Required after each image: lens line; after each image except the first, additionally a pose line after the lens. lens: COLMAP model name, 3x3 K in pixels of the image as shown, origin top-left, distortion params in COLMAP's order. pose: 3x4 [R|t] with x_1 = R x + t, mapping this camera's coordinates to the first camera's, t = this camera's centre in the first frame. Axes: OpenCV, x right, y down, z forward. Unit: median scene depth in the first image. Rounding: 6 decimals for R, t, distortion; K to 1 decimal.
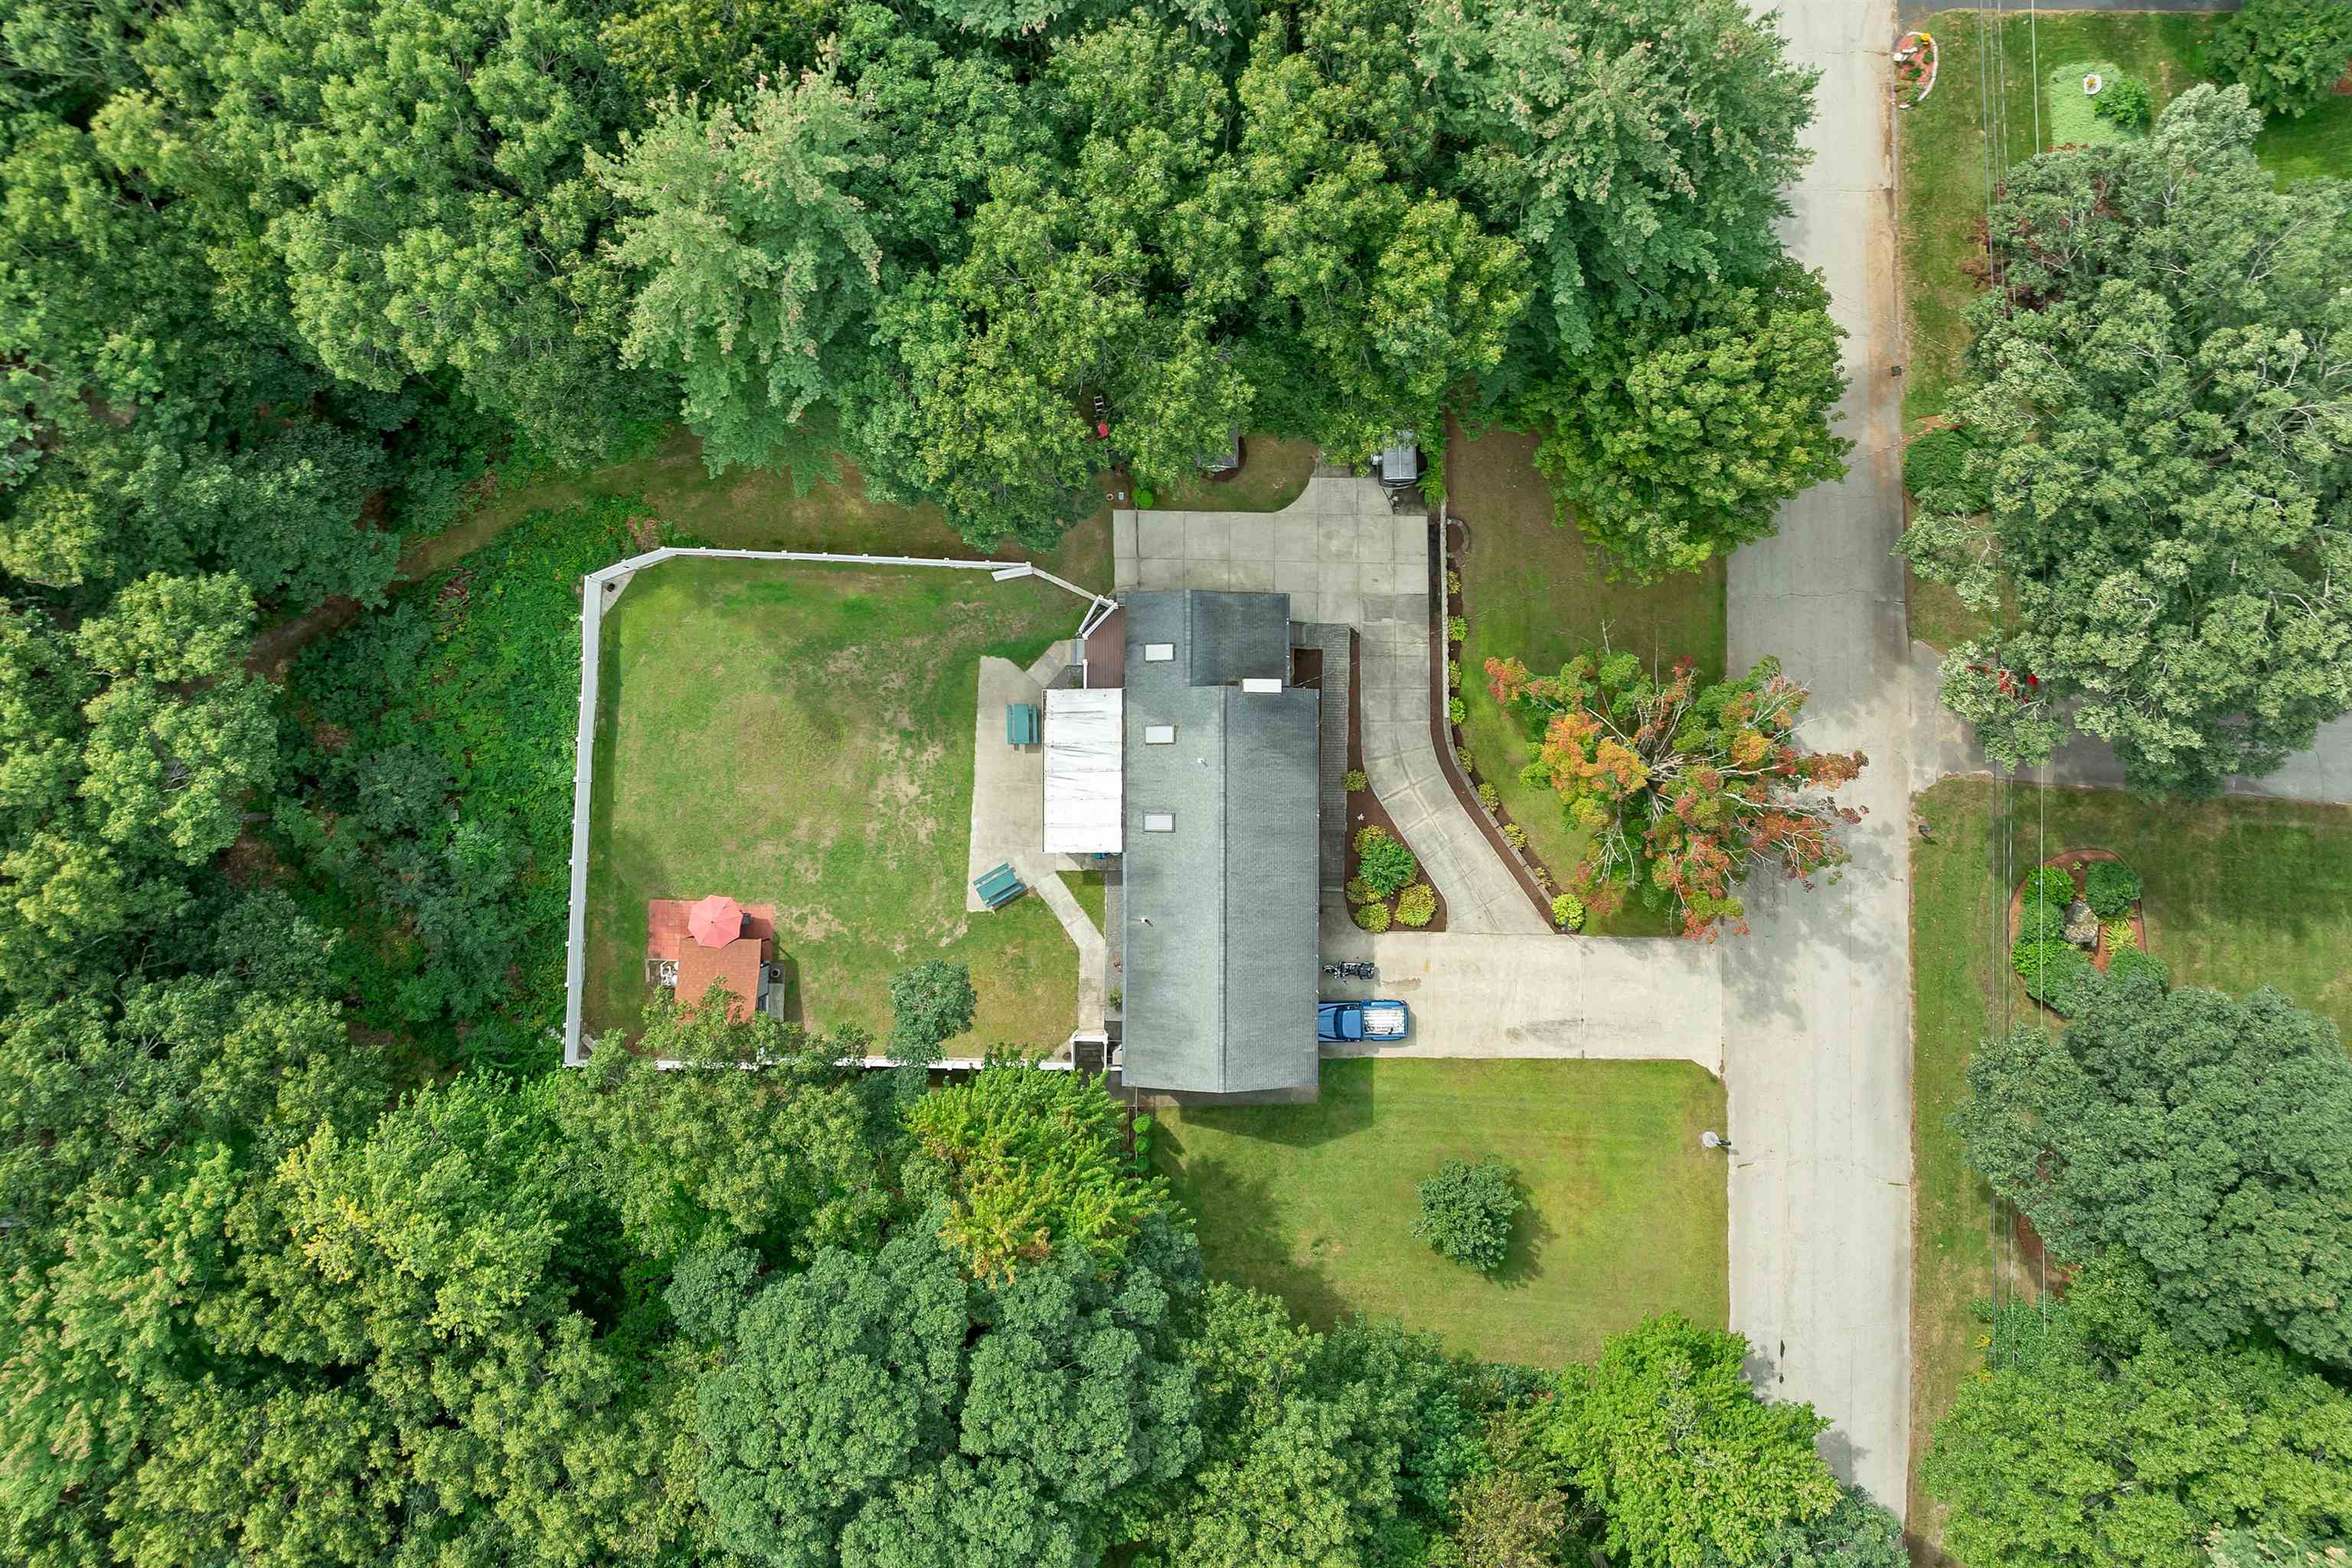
lens RADIAL K [[1705.0, 0, 1181.9], [0, 1705.0, 755.2], [0, 0, 1]] dist [-0.040379, 0.001966]
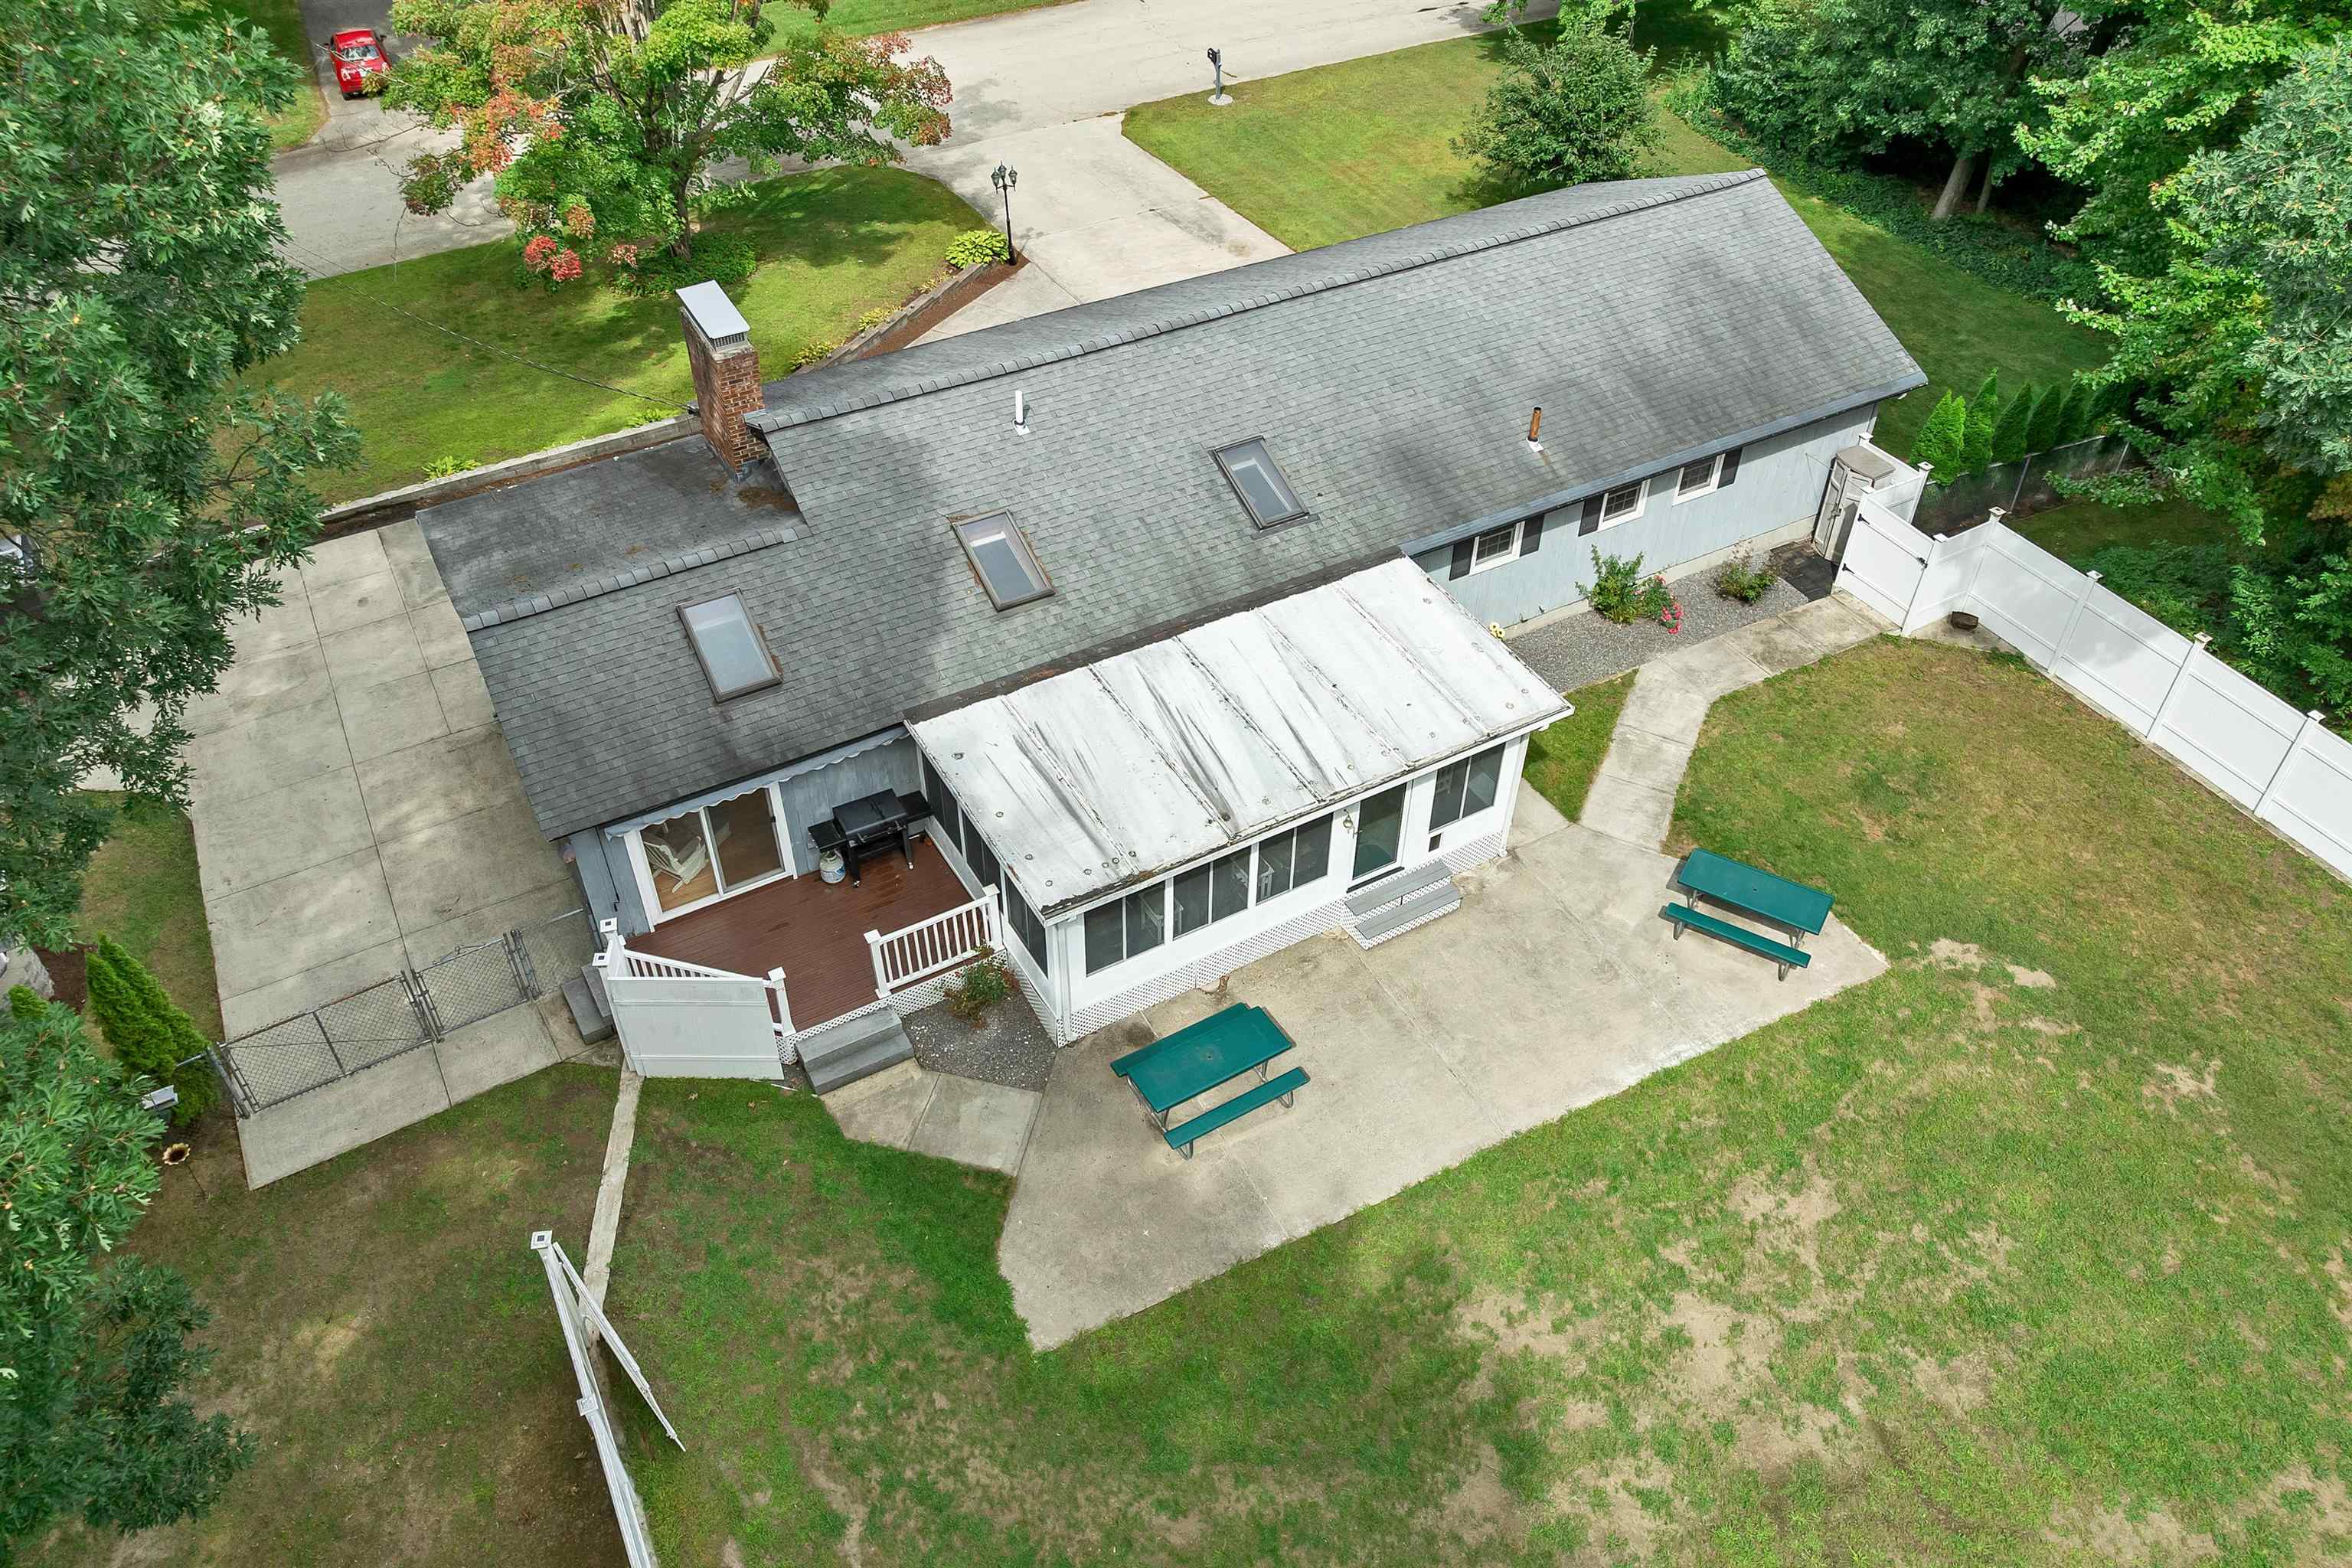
lens RADIAL K [[1695.8, 0, 1190.2], [0, 1695.8, 771.3], [0, 0, 1]] dist [-0.028837, -0.005659]
pose [[-0.499673, -0.593080, 0.631335, -0.218836], [0.865056, -0.303986, 0.399086, -0.104087], [-0.044774, 0.745553, 0.664941, 0.784835]]
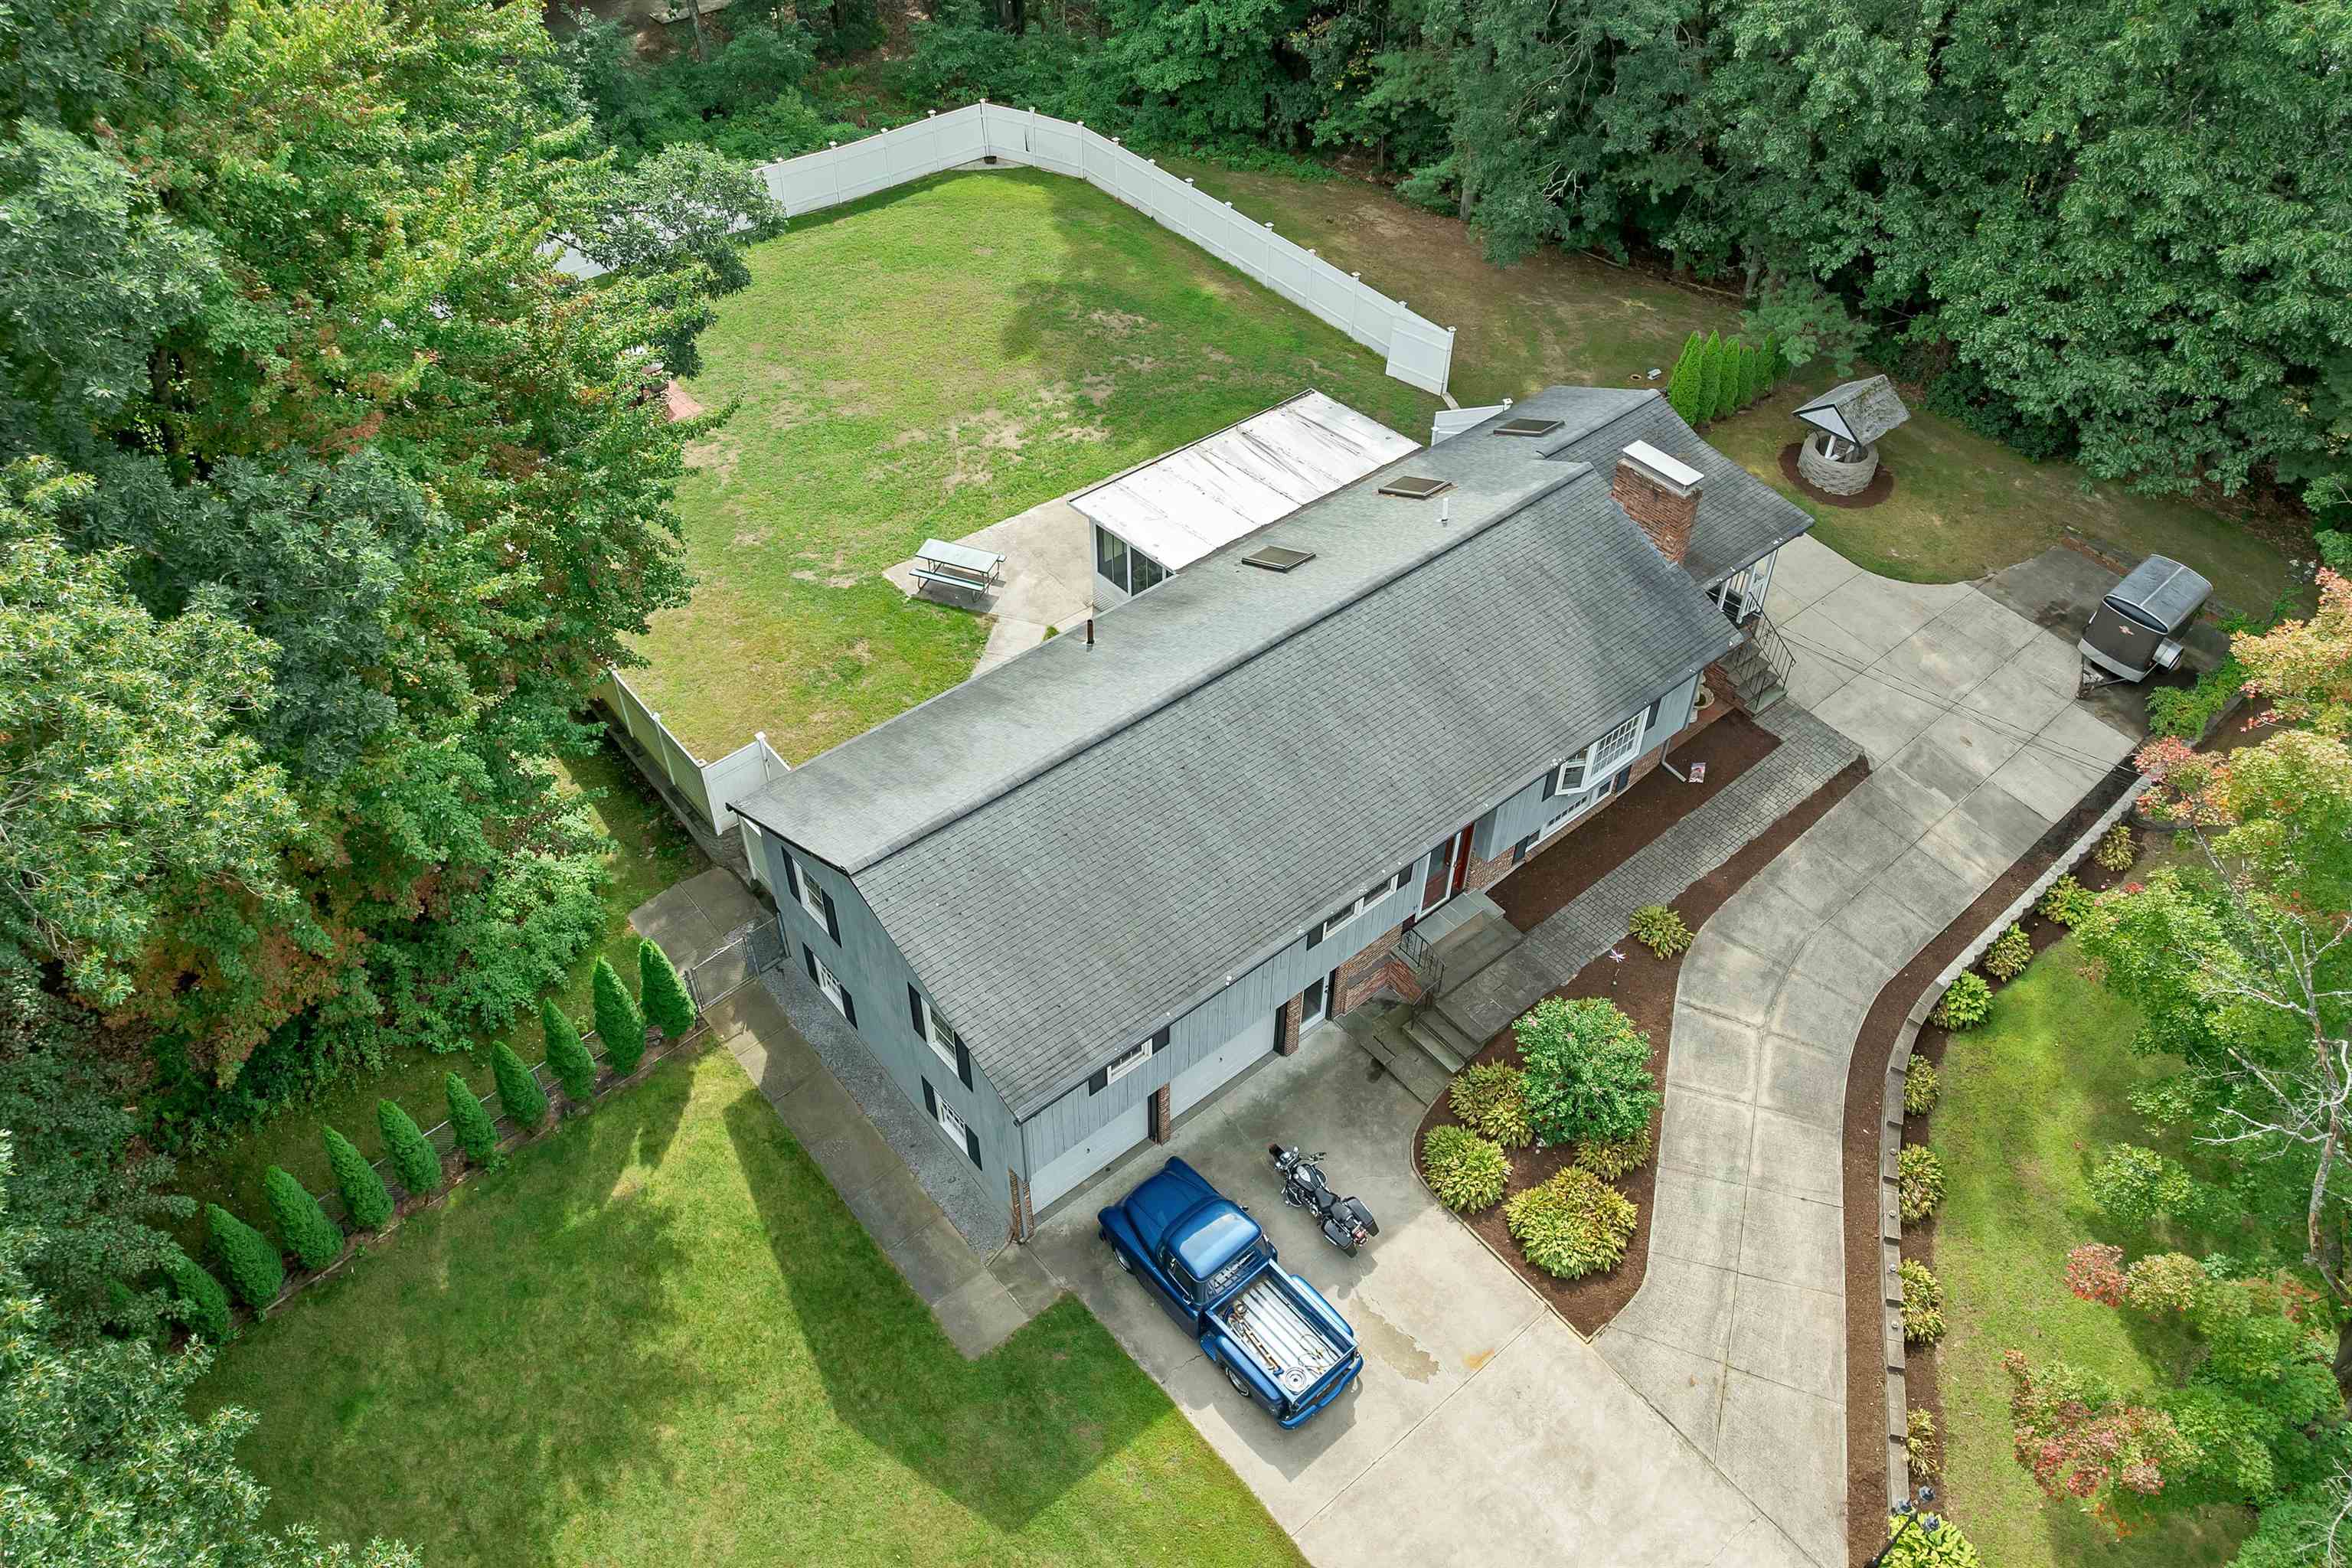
lens RADIAL K [[1695.8, 0, 1190.2], [0, 1695.8, 771.3], [0, 0, 1]] dist [-0.028837, -0.005659]
pose [[0.649301, 0.521638, -0.553446, 0.235043], [-0.760284, 0.463792, -0.454825, 0.270999], [0.019429, 0.716094, 0.697733, 0.682476]]
